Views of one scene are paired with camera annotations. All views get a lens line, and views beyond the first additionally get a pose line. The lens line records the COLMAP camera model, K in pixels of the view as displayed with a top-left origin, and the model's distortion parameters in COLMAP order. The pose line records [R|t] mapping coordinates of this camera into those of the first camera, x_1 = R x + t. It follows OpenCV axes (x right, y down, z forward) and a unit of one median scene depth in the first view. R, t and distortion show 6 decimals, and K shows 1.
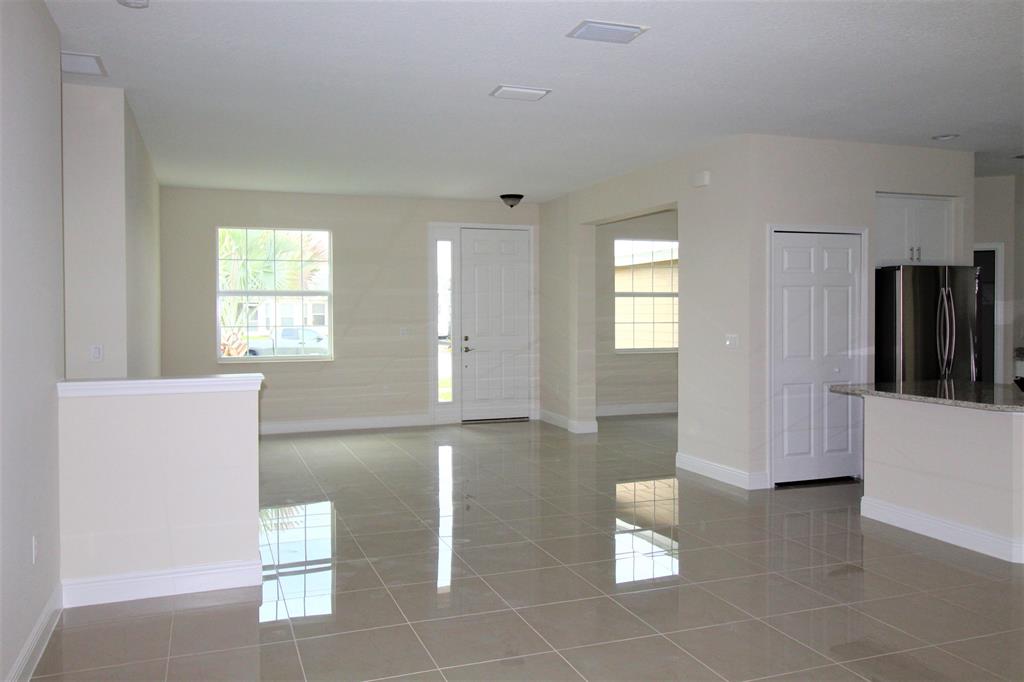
lens RADIAL K [[809.0, 0, 505.3], [0, 809.0, 330.3], [0, 0, 1]] dist [0.038496, -0.042728]
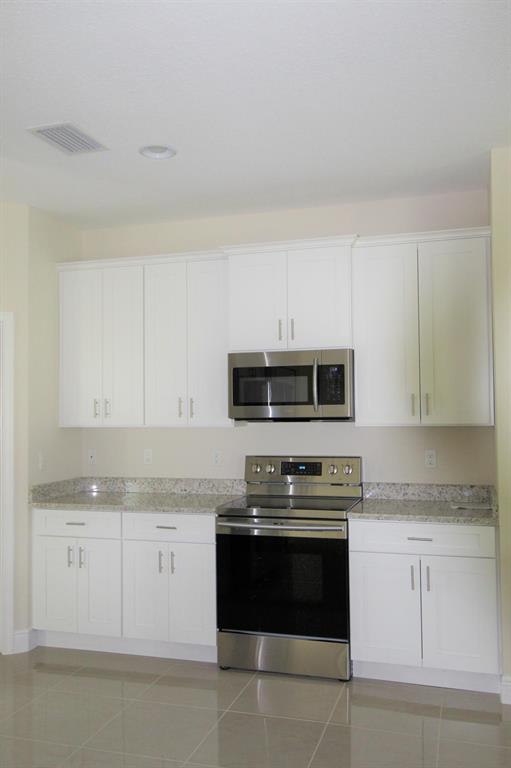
lens RADIAL K [[640.8, 0, 267.2], [0, 640.8, 387.8], [0, 0, 1]] dist [0.010790, 0.000066]
pose [[0.605355, 0.032106, 0.795308, 0.346965], [0.027464, 0.997749, -0.061184, -0.017769], [-0.795481, 0.058881, 0.603111, 0.564820]]
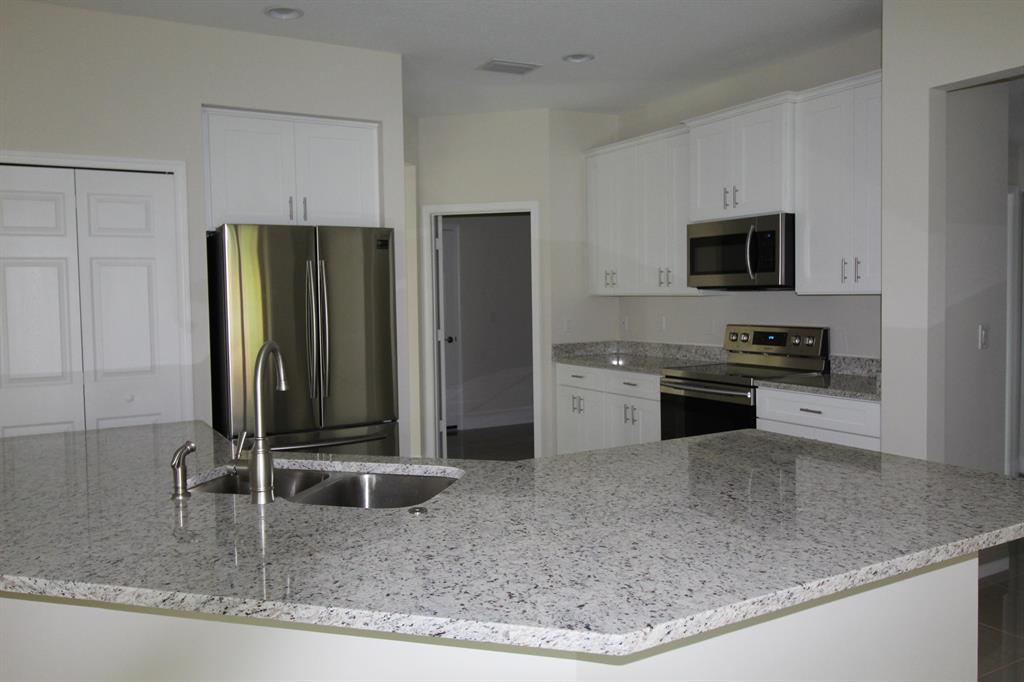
lens RADIAL K [[809.0, 0, 505.3], [0, 809.0, 330.3], [0, 0, 1]] dist [0.038496, -0.042728]
pose [[0.987195, -0.018978, 0.158384, 0.465800], [0.015576, 0.999621, 0.022690, -0.008257], [-0.158755, -0.019932, 0.987117, 0.283684]]
